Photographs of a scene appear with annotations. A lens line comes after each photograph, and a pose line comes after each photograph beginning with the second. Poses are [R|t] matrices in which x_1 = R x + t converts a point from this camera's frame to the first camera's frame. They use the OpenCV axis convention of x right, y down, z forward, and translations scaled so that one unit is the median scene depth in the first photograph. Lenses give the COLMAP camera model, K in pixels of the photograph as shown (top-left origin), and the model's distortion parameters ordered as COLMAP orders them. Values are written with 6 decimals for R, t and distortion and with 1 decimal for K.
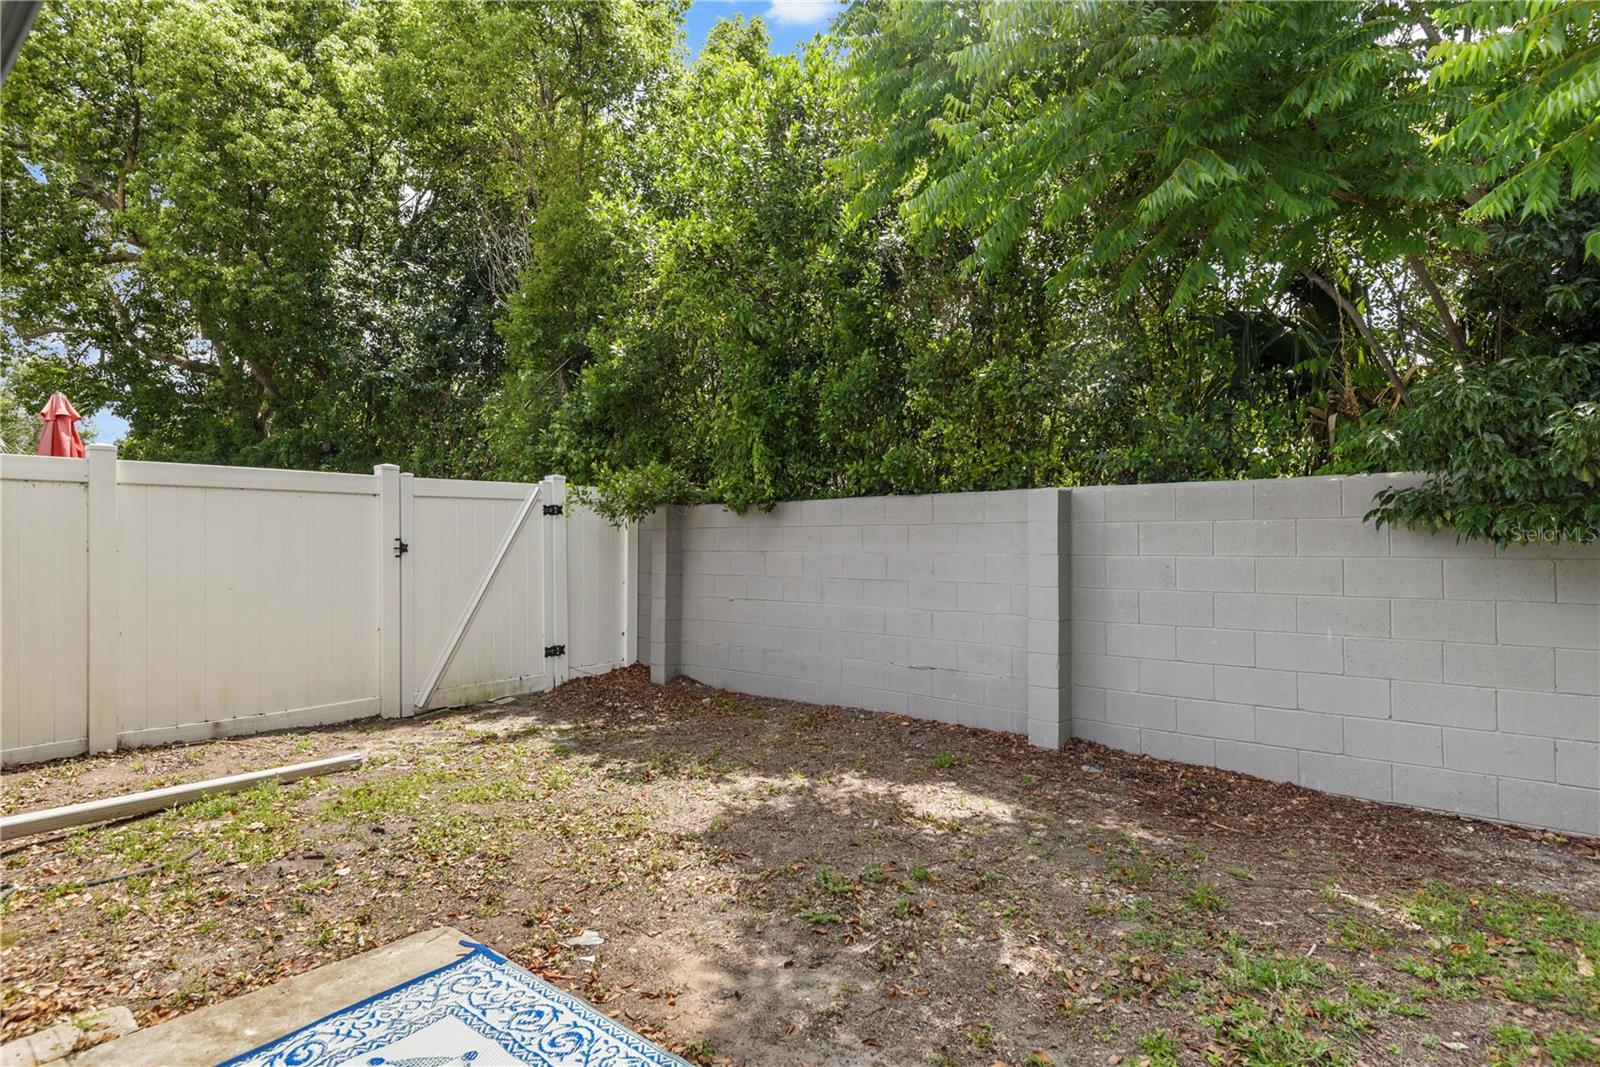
lens RADIAL K [[808.7, 0, 789.9], [0, 808.7, 537.6], [0, 0, 1]] dist [-0.002632, -0.001611]
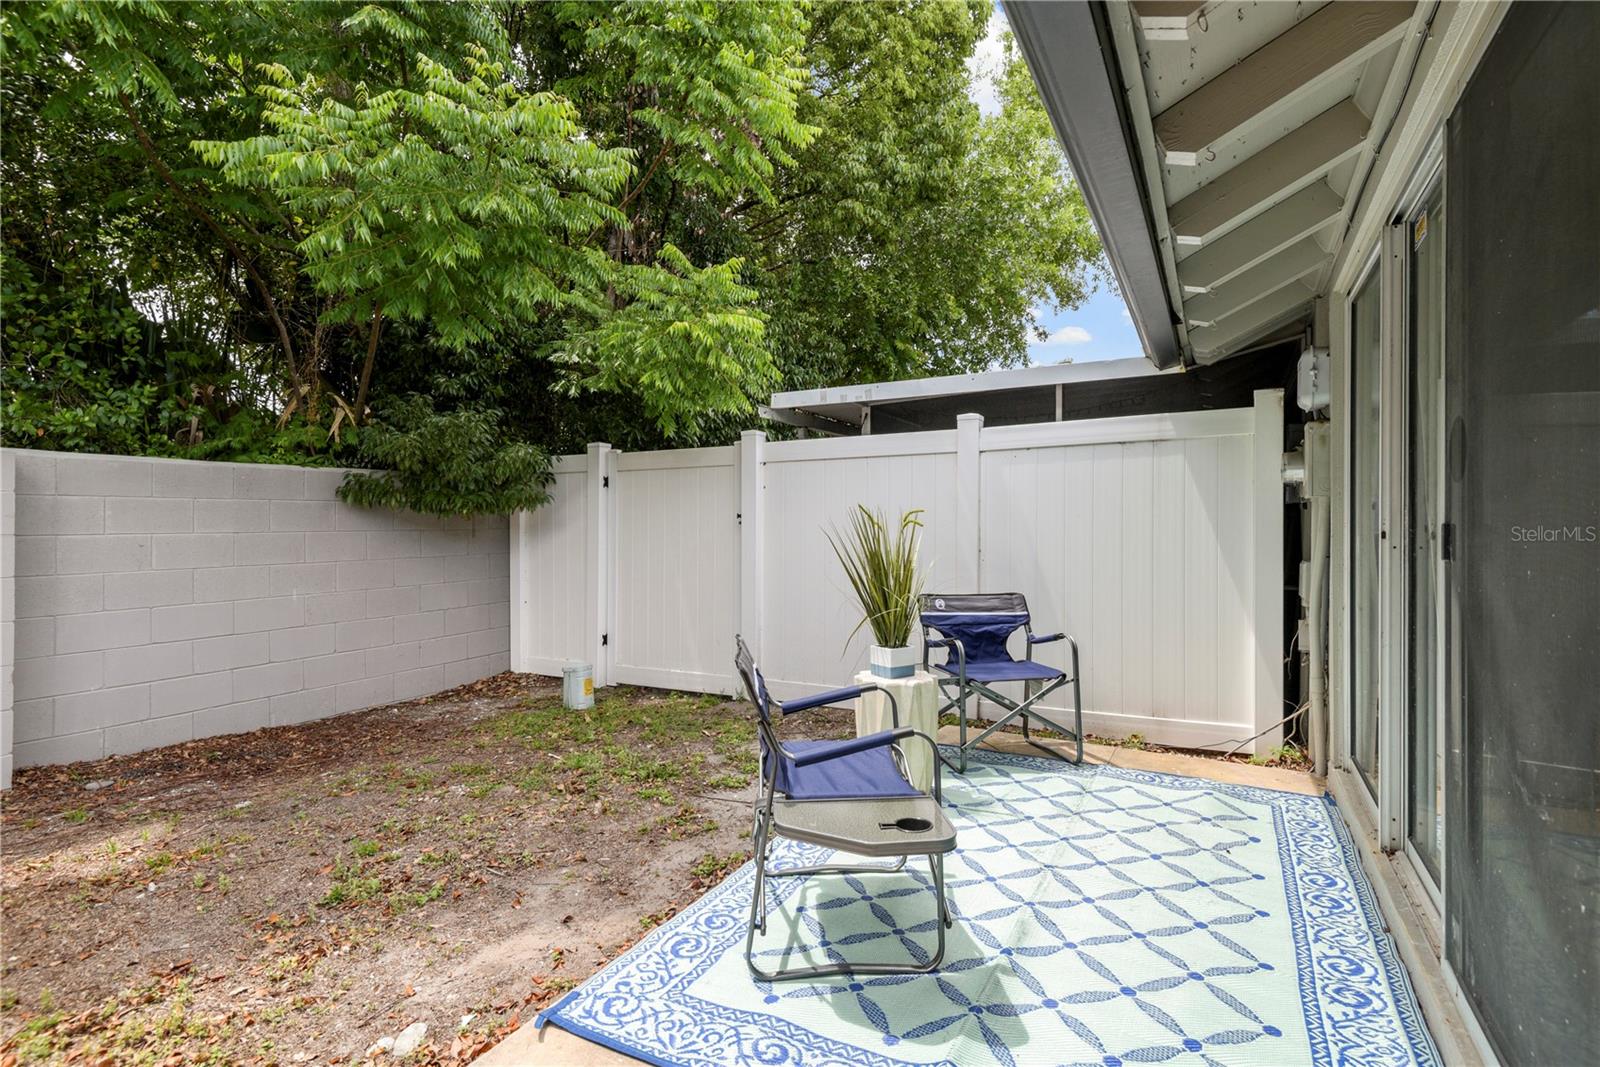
lens RADIAL K [[784.4, 0, 800.0], [0, 784.4, 533.5], [0, 0, 1]] dist [0.027003, -0.013853]
pose [[-0.227040, -0.008047, 0.973852, -0.873426], [-0.000610, 0.999967, 0.008120, 0.023332], [-0.973885, 0.001249, -0.227037, 0.688682]]
